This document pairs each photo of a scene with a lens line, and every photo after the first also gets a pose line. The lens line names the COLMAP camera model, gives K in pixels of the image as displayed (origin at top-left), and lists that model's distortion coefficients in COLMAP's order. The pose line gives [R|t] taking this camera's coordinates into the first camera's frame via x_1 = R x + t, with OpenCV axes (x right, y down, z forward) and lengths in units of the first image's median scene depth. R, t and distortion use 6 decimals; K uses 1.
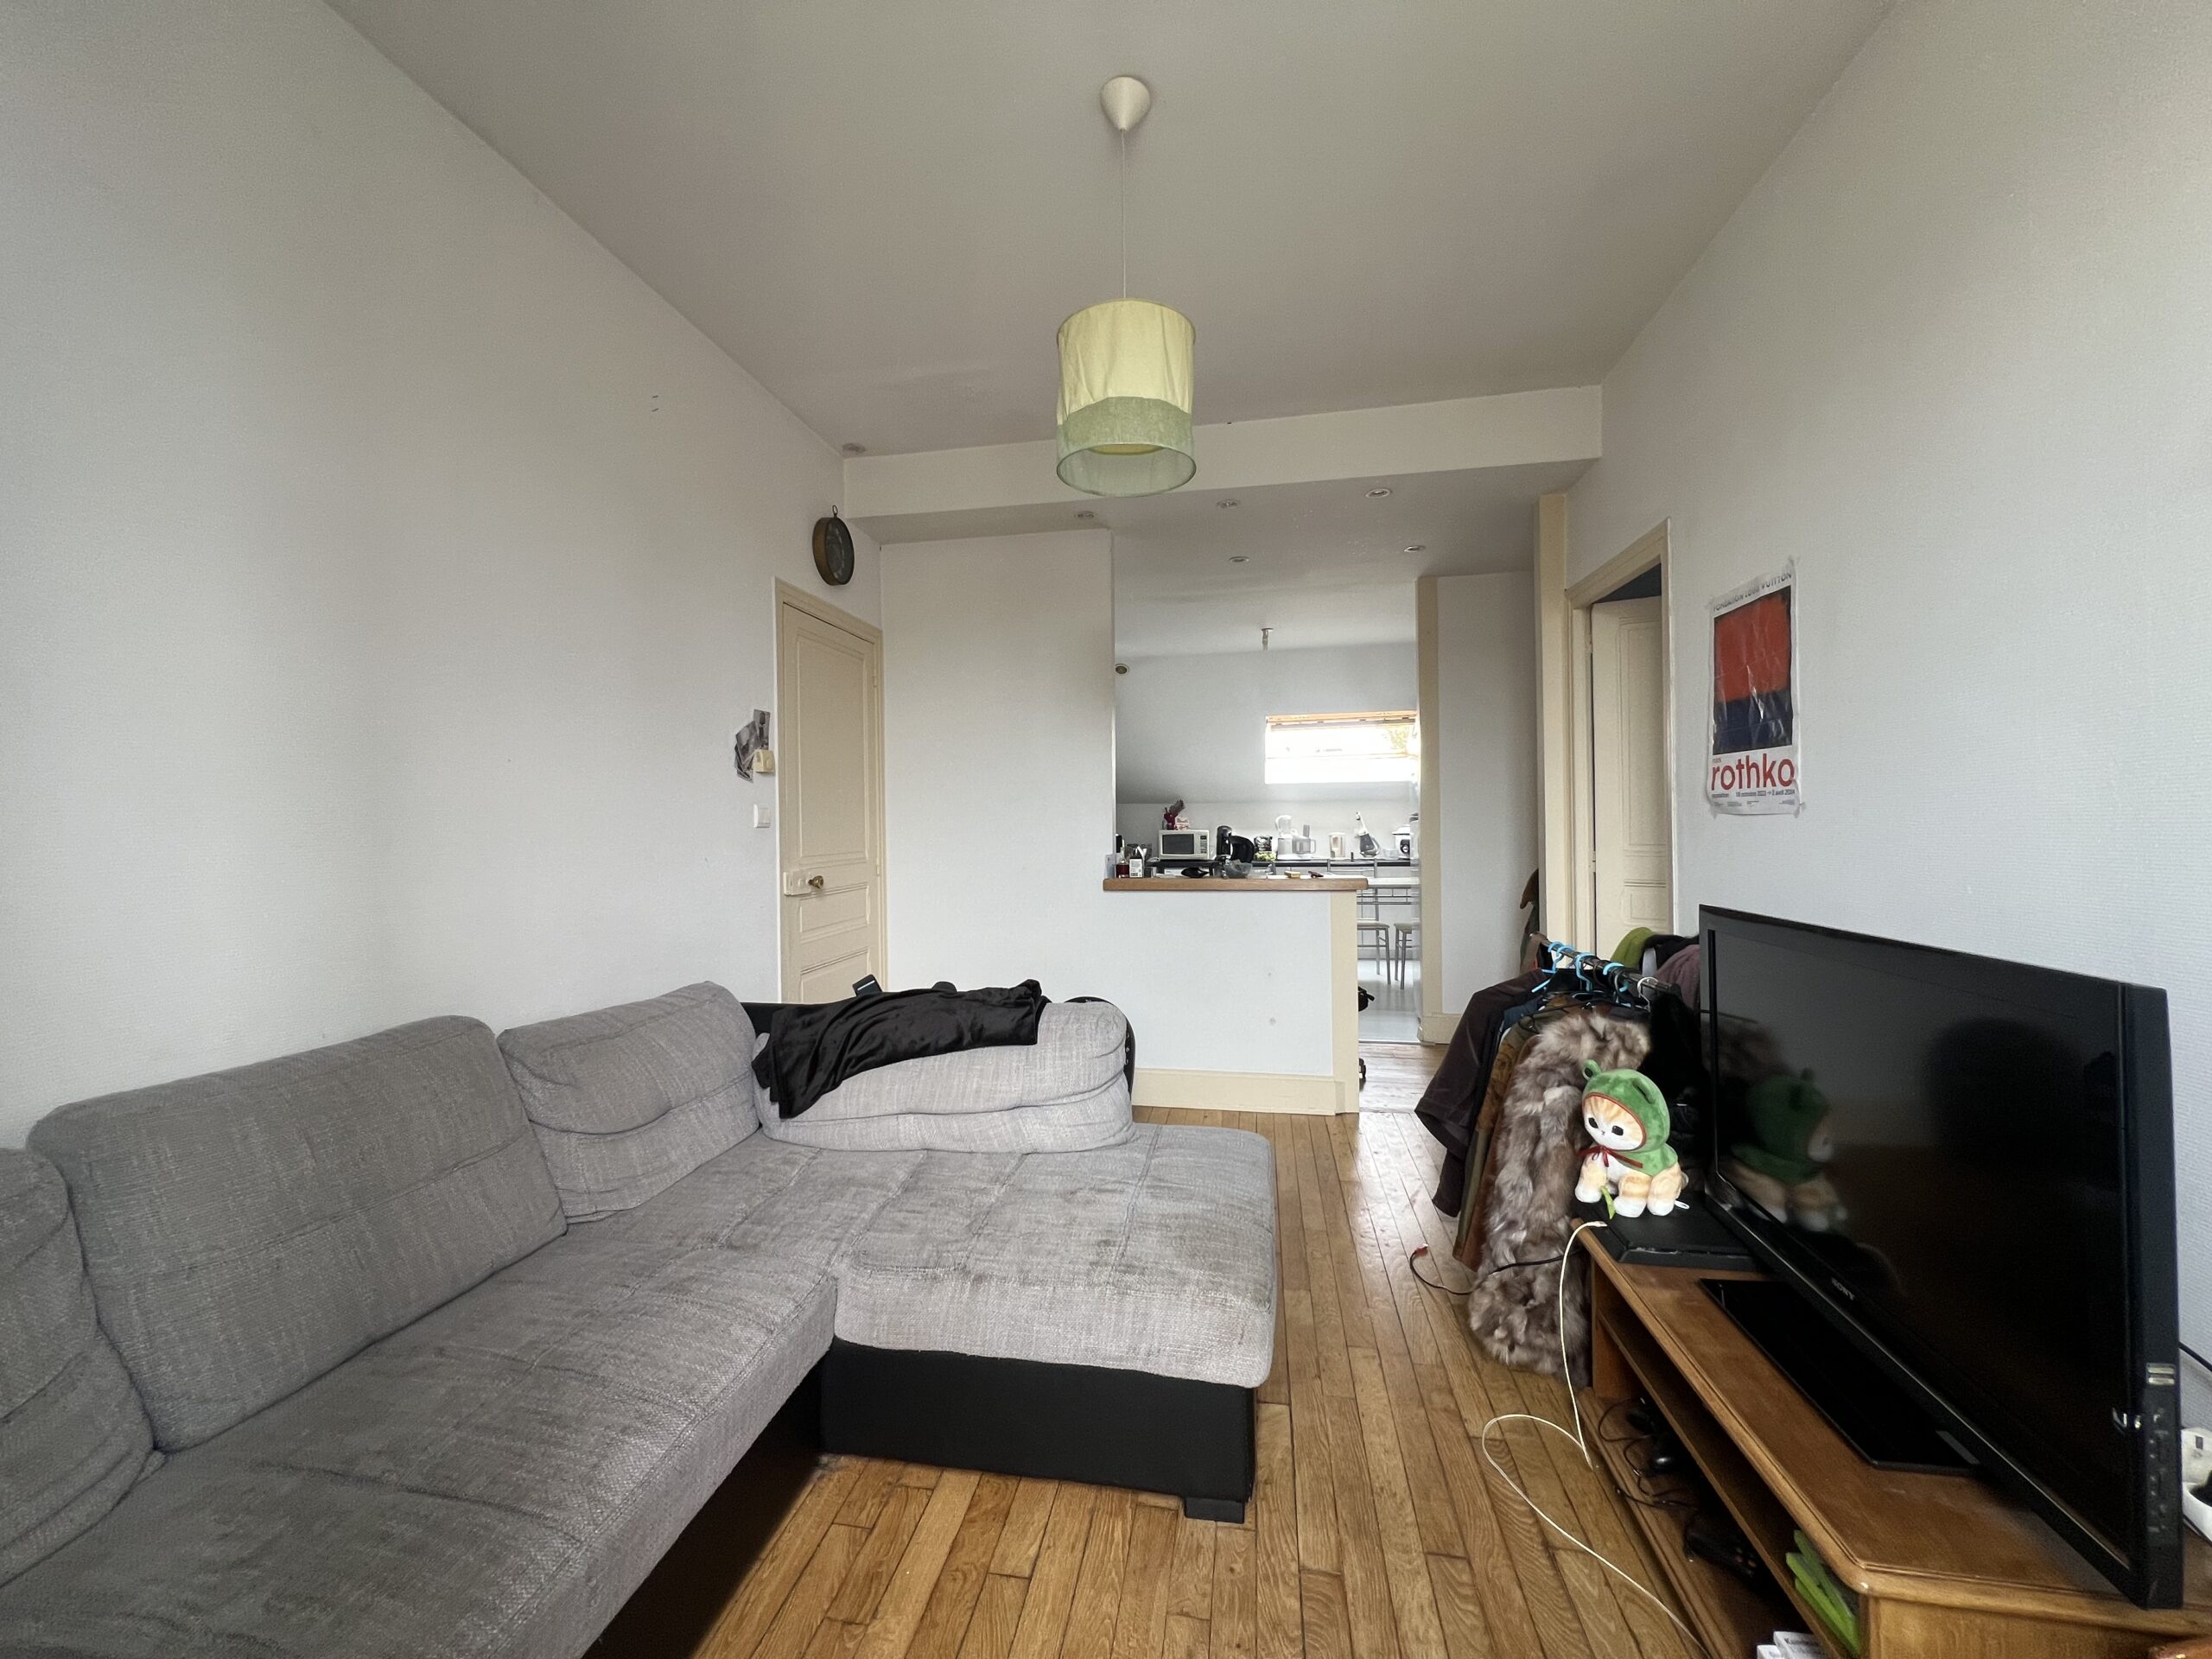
lens RADIAL K [[884.0, 0, 1099.6], [0, 884.0, 822.3], [0, 0, 1]] dist [-0.003609, 0.000847]
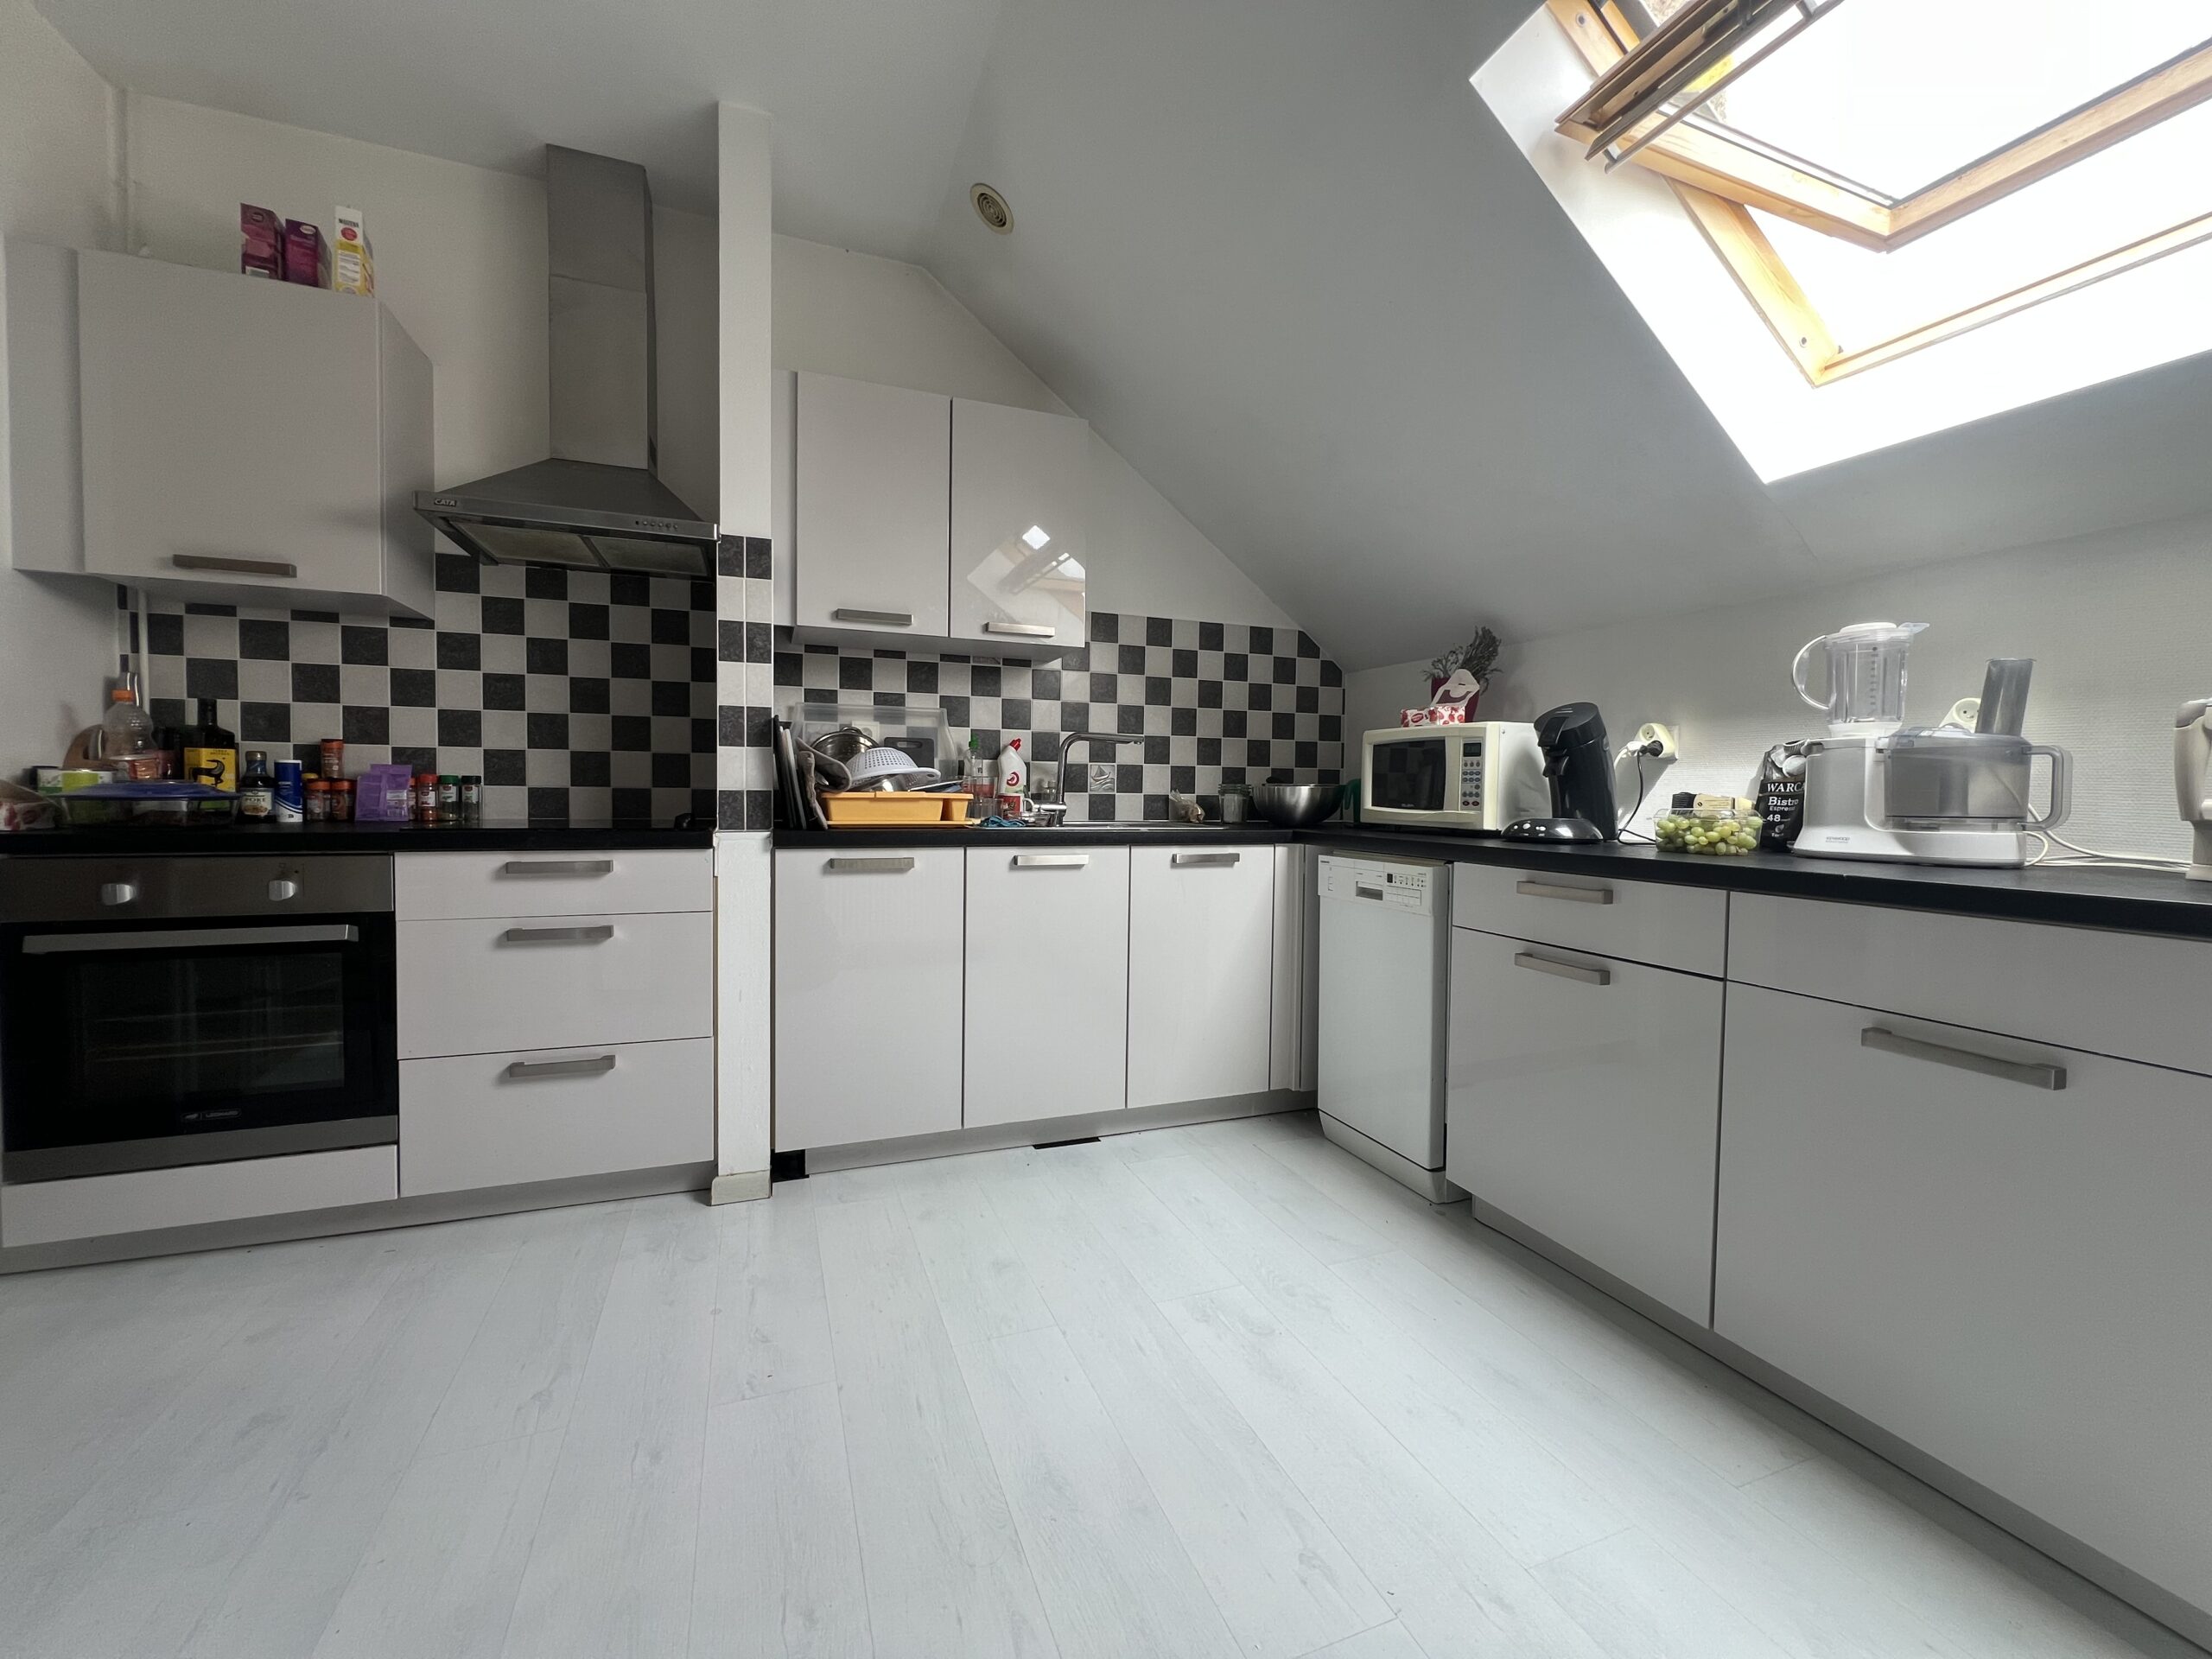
lens RADIAL K [[884.0, 0, 1109.4], [0, 884.0, 827.3], [0, 0, 1]] dist [-0.003609, 0.000847]
pose [[0.517302, 0.045409, -0.854597, 1.136476], [-0.014980, 0.998919, 0.044010, 0.118070], [0.855672, -0.009965, 0.517423, 2.900971]]
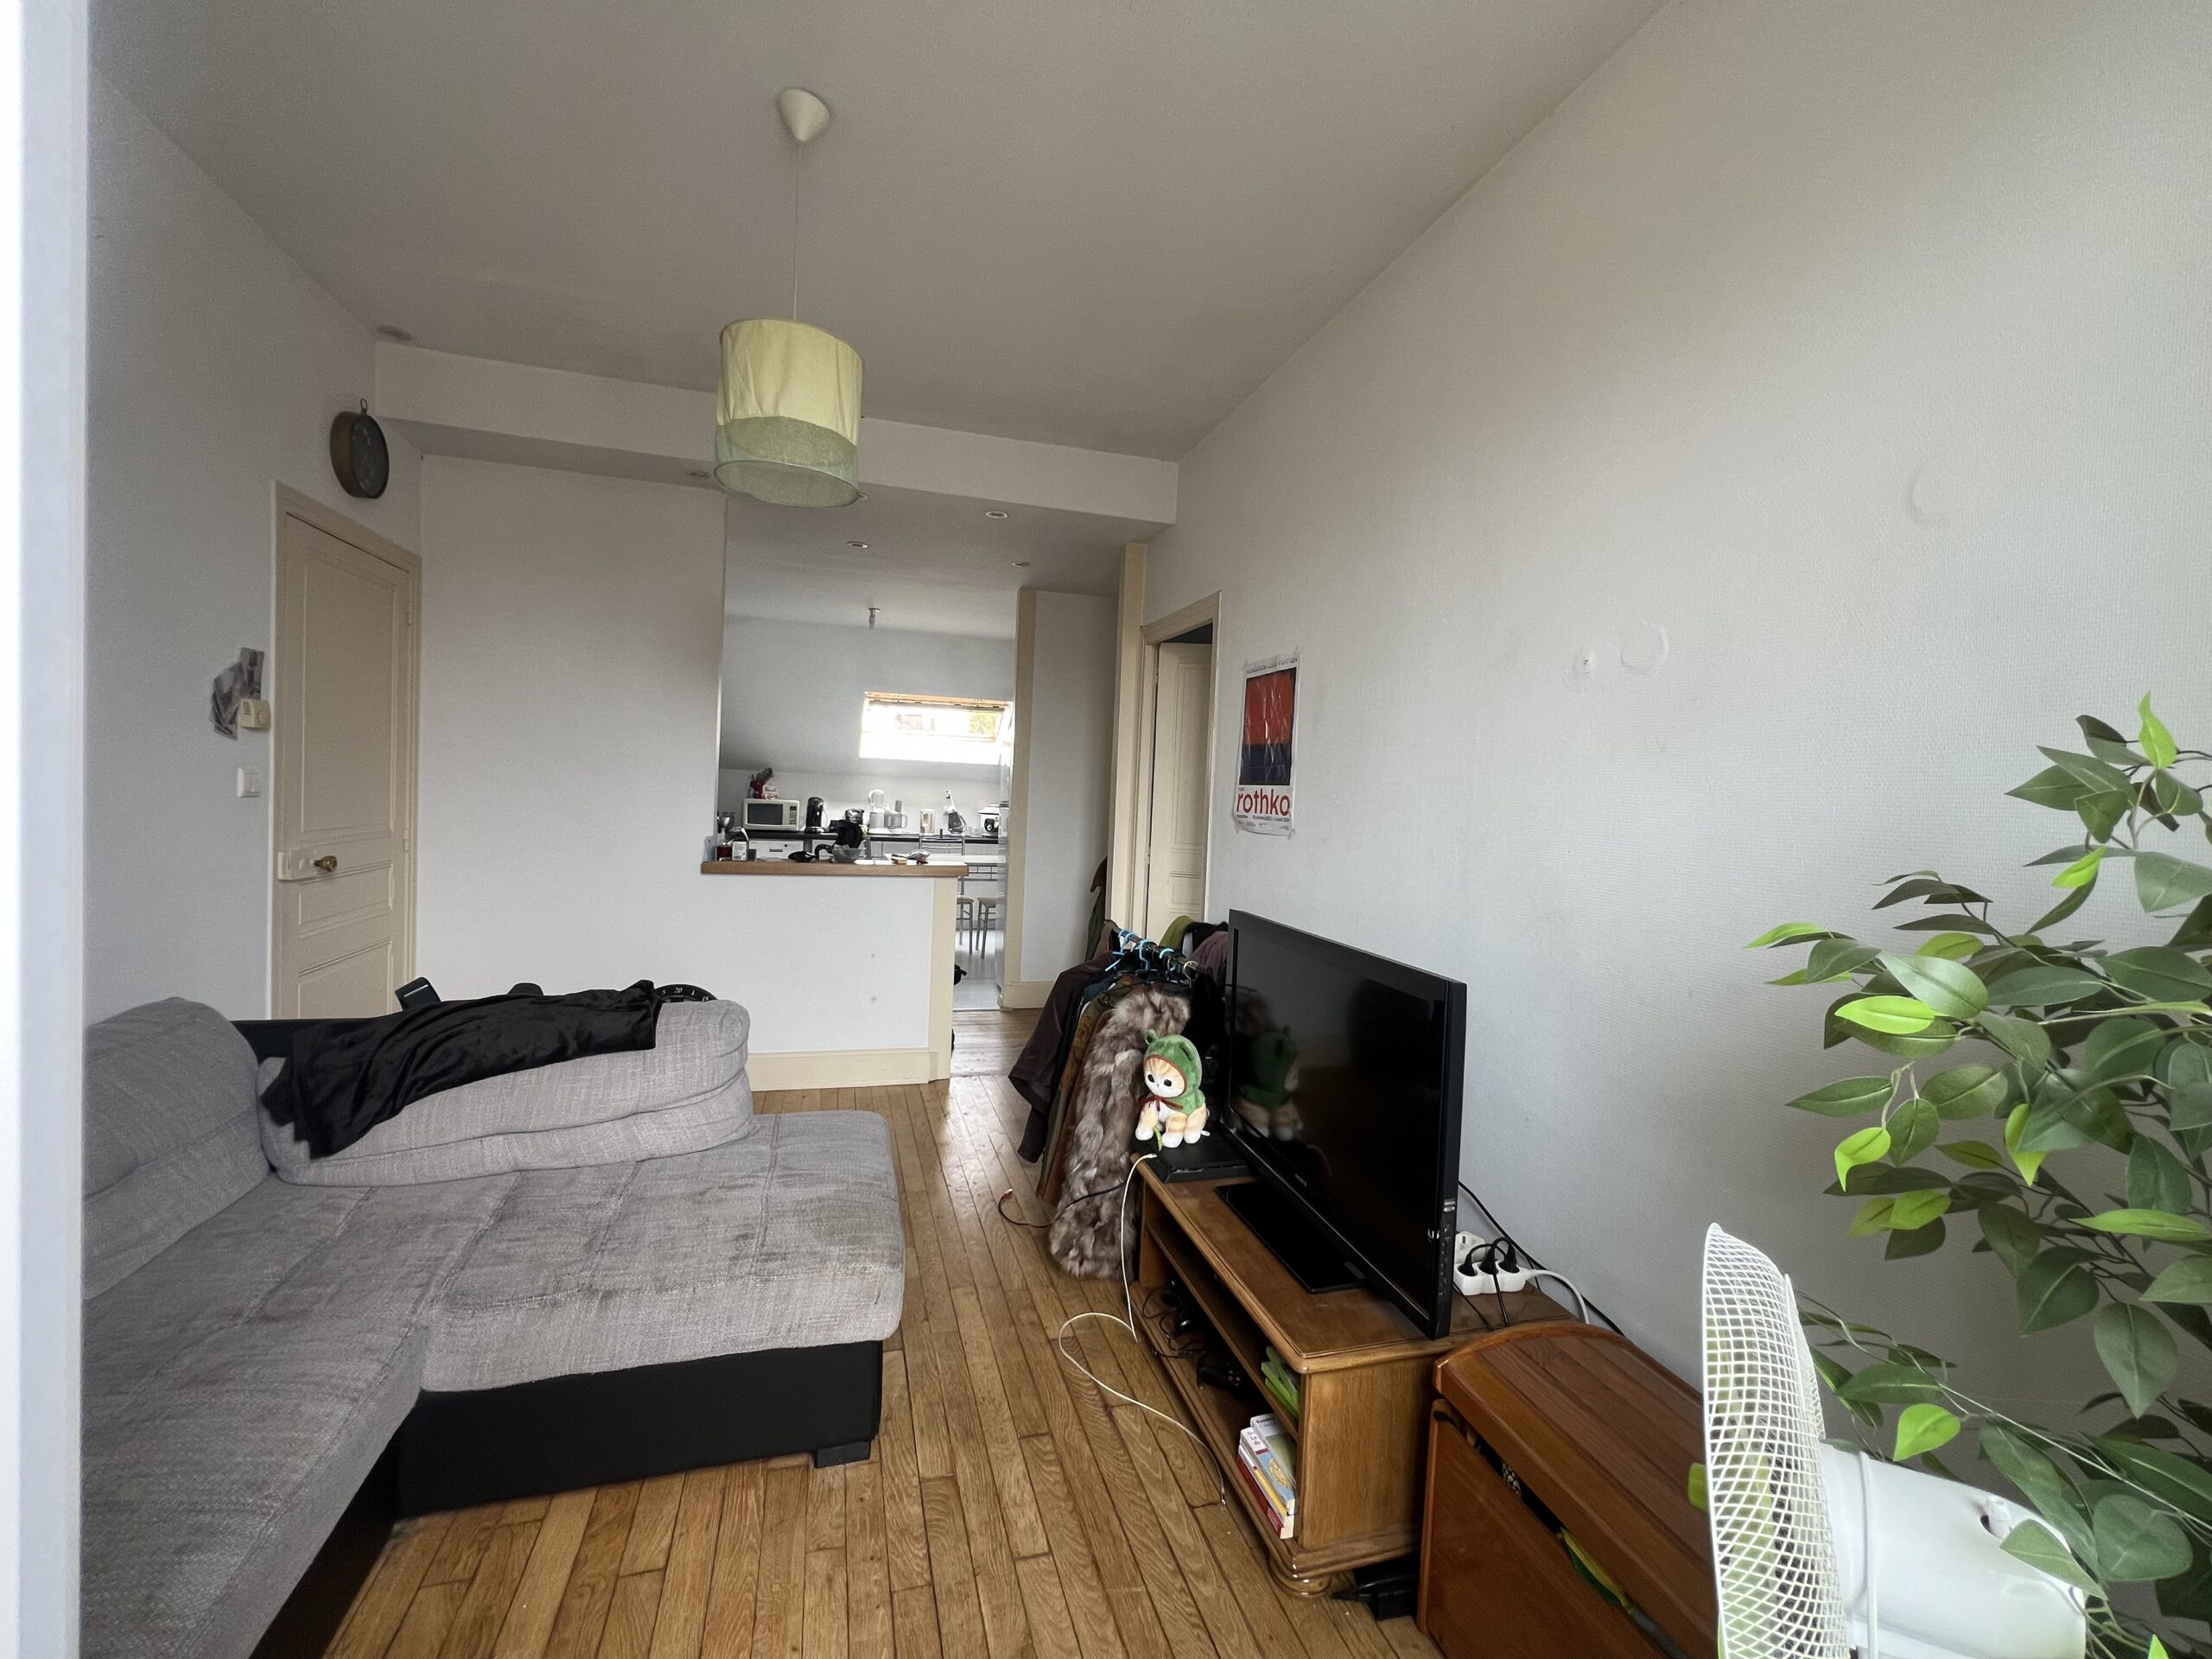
lens RADIAL K [[884.0, 0, 1099.9], [0, 884.0, 821.6], [0, 0, 1]] dist [-0.003609, 0.000847]
pose [[0.889737, 0.036697, 0.454996, -0.092814], [-0.055812, 0.998030, 0.028645, -0.056980], [-0.453049, -0.050881, 0.890033, -0.081215]]
